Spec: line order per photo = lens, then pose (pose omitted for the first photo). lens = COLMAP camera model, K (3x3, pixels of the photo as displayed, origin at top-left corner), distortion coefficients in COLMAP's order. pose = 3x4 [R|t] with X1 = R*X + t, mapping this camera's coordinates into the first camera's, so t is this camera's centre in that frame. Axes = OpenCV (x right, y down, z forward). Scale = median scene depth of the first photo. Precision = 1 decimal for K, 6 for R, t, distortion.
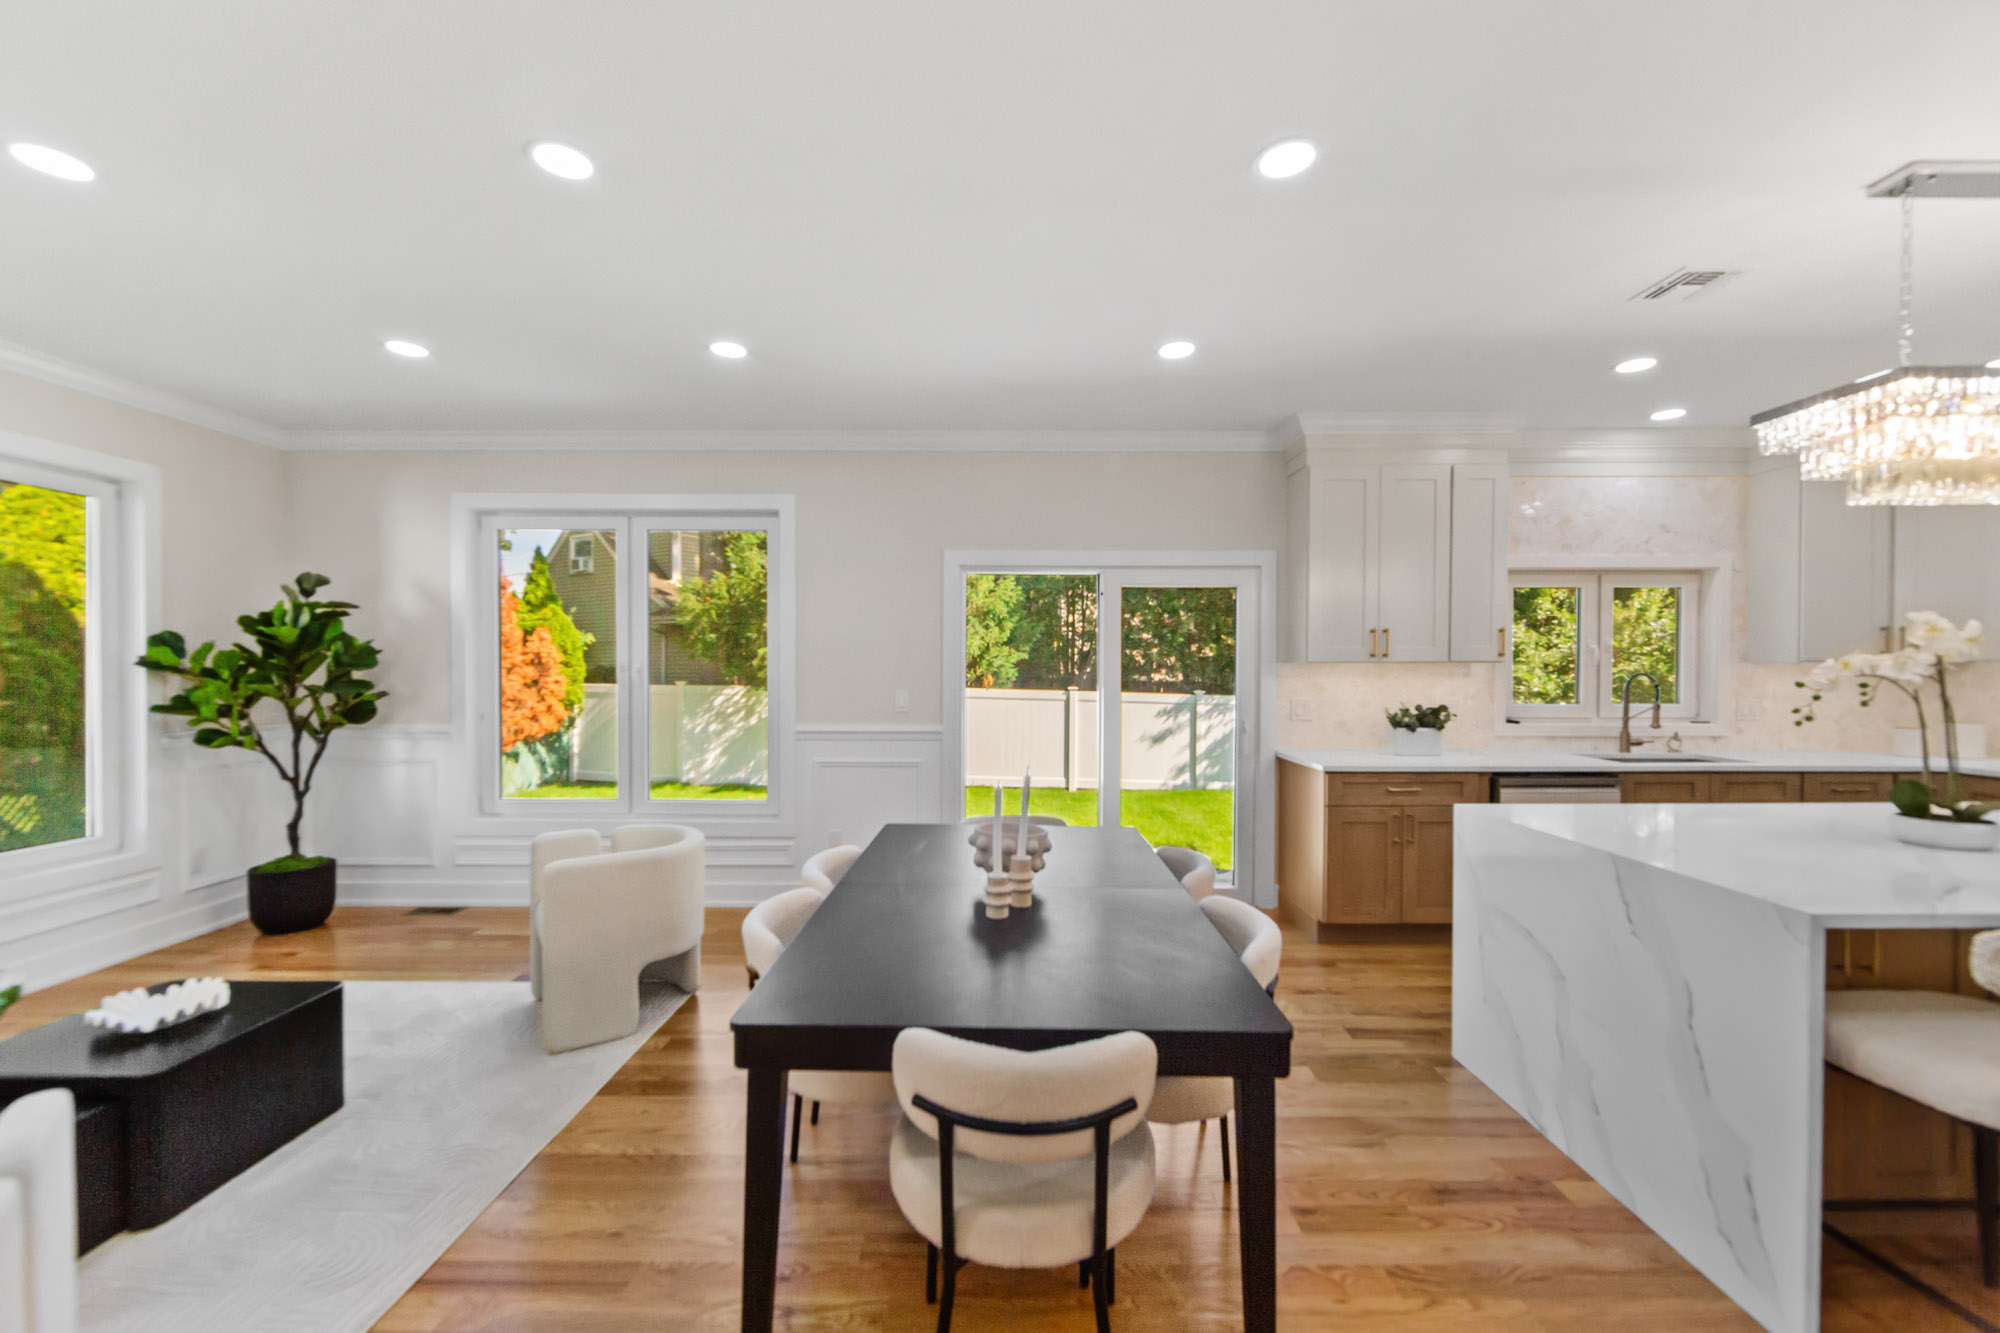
lens RADIAL K [[791.9, 0, 1003.5], [0, 791.9, 673.4], [0, 0, 1]] dist [-0.000317, -0.000228]
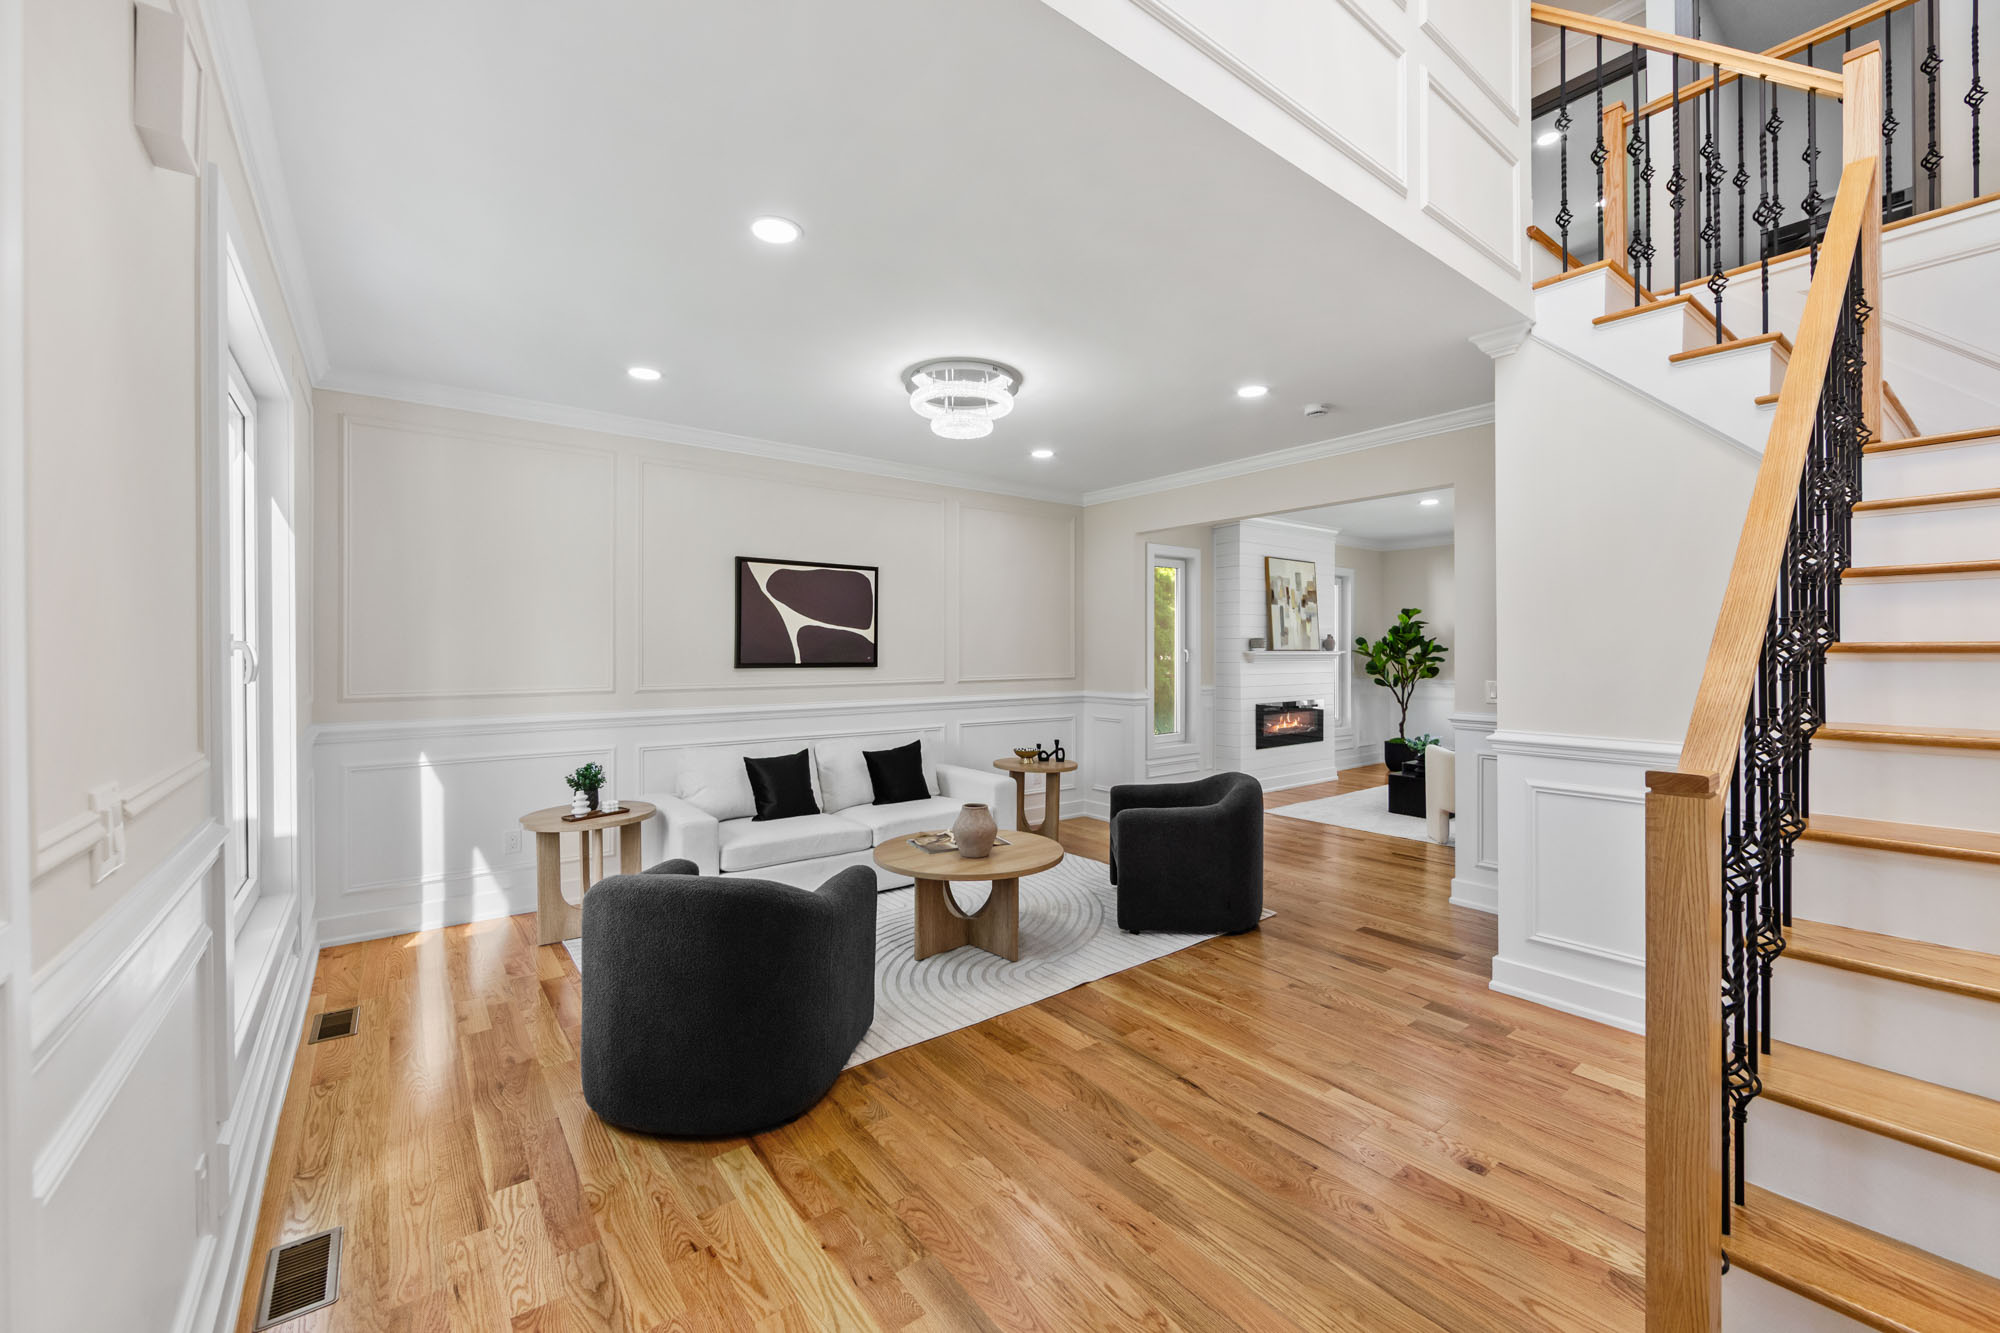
lens RADIAL K [[794.8, 0, 996.5], [0, 794.8, 650.8], [0, 0, 1]] dist [-0.000531, -0.000022]
pose [[0.612188, -0.002187, -0.790709, 0.170106], [-0.006354, 0.999950, -0.007686, 0.014349], [0.790687, 0.009729, 0.612143, -1.235025]]
